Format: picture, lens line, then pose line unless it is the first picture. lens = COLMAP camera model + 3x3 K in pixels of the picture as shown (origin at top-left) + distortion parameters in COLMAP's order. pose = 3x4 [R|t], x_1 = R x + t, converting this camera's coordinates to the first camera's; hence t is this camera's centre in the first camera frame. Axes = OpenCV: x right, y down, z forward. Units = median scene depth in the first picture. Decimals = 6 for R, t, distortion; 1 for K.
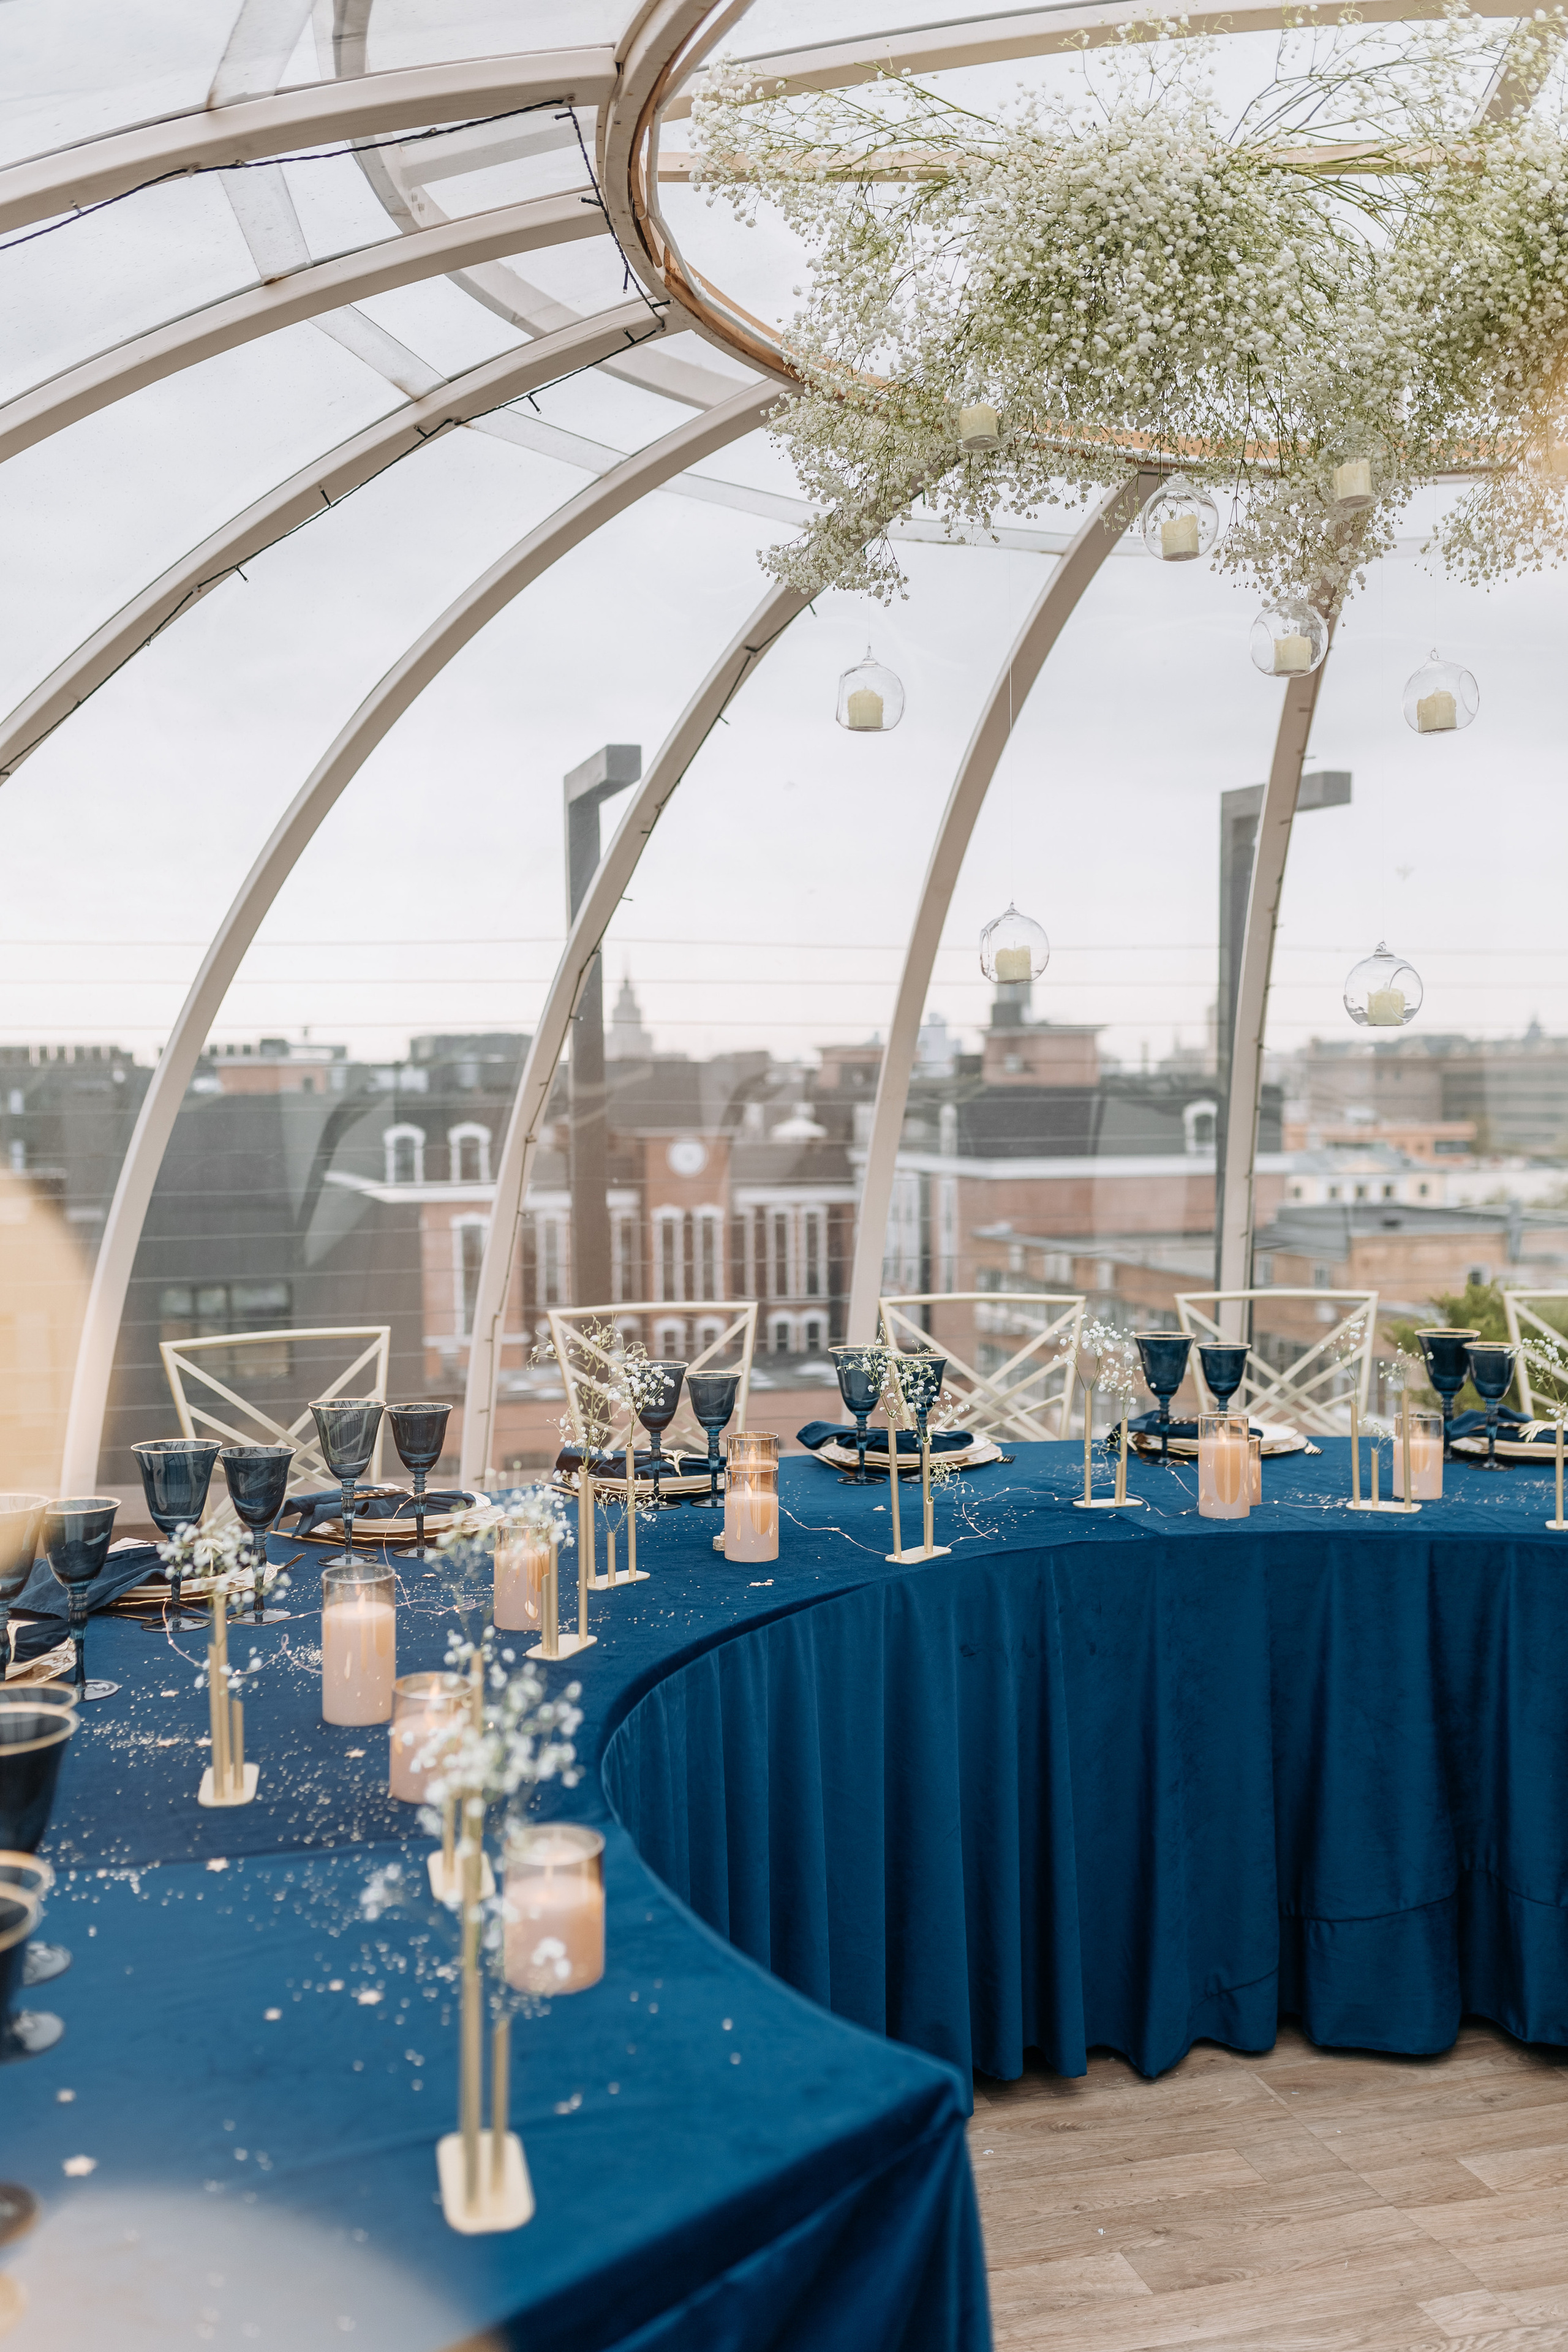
lens RADIAL K [[2271.8, 0, 772.9], [0, 2271.8, 1175.0], [0, 0, 1]] dist [0.000037, 0.006118]
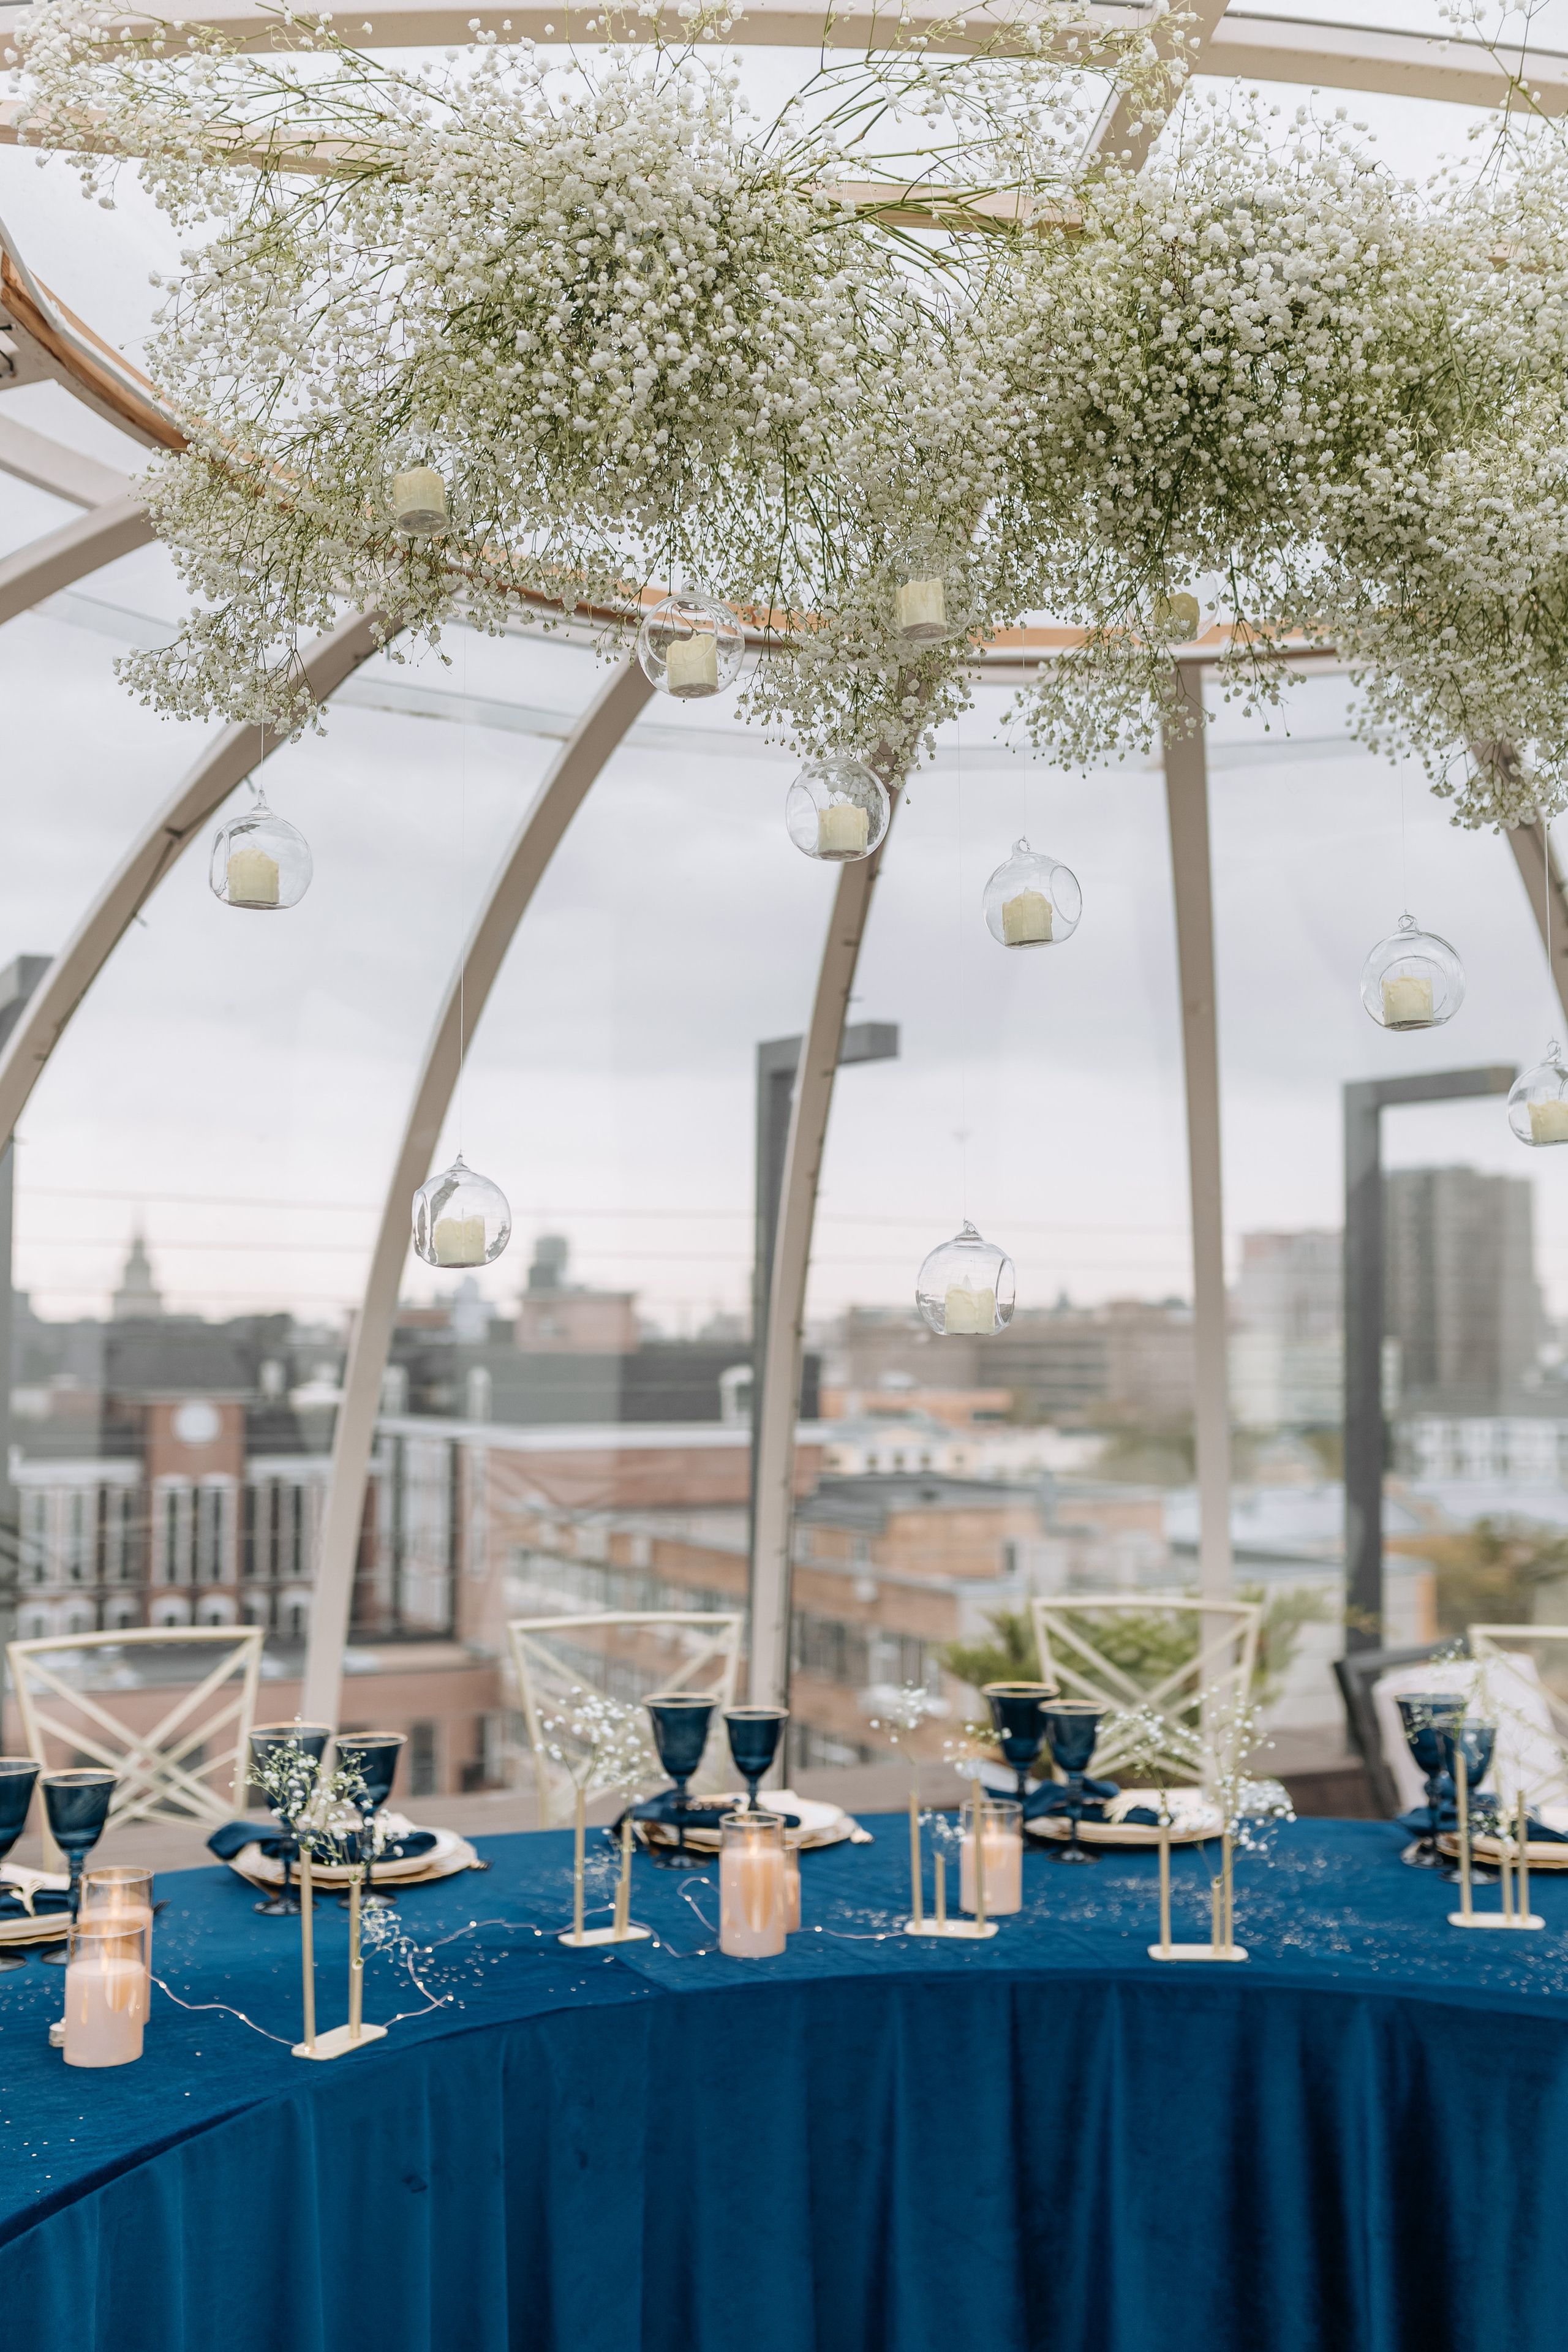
lens RADIAL K [[2302.5, 0, 777.9], [0, 2302.5, 1172.7], [0, 0, 1]] dist [0.002520, -0.000849]
pose [[0.979644, 0.025154, 0.199161, 0.053283], [-0.002194, 0.993401, -0.114672, -0.028194], [-0.200731, 0.111901, 0.973234, 0.248538]]
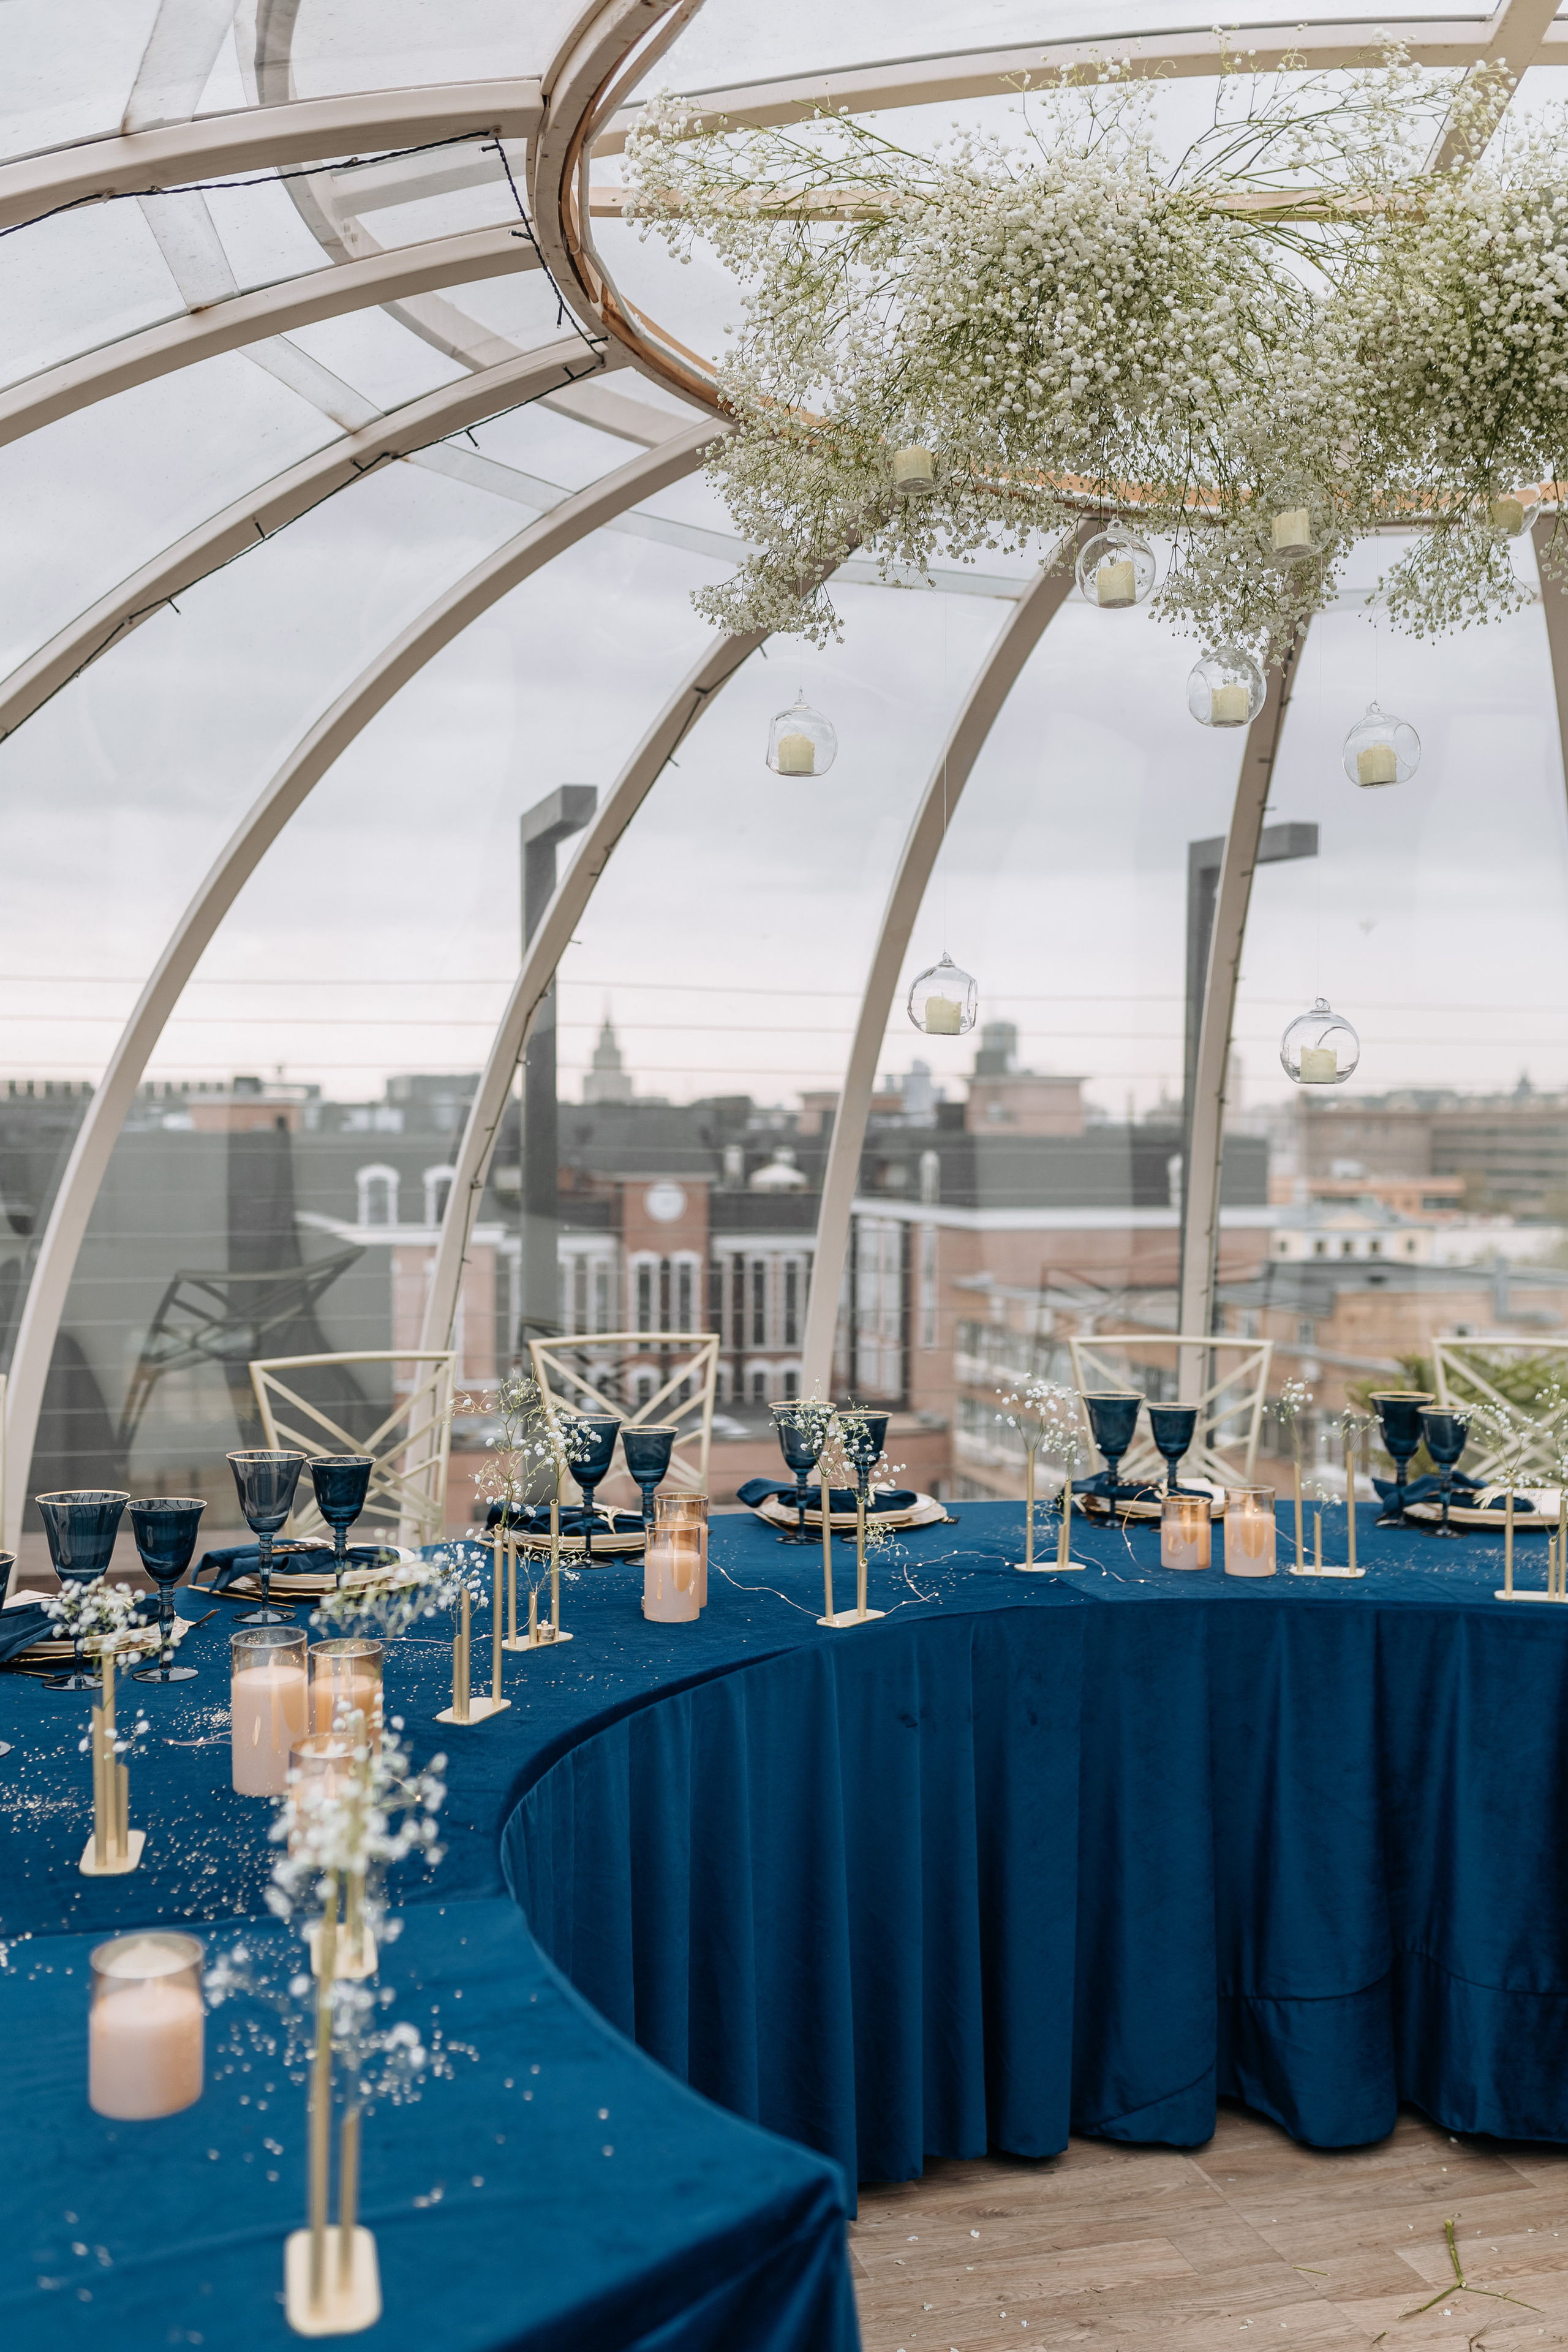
lens RADIAL K [[2302.5, 0, 777.9], [0, 2302.5, 1172.7], [0, 0, 1]] dist [0.002520, -0.000849]
pose [[0.999863, 0.013889, 0.008985, 0.023641], [-0.013695, 0.999680, -0.021281, -0.002694], [-0.009278, 0.021155, 0.999733, 0.009678]]
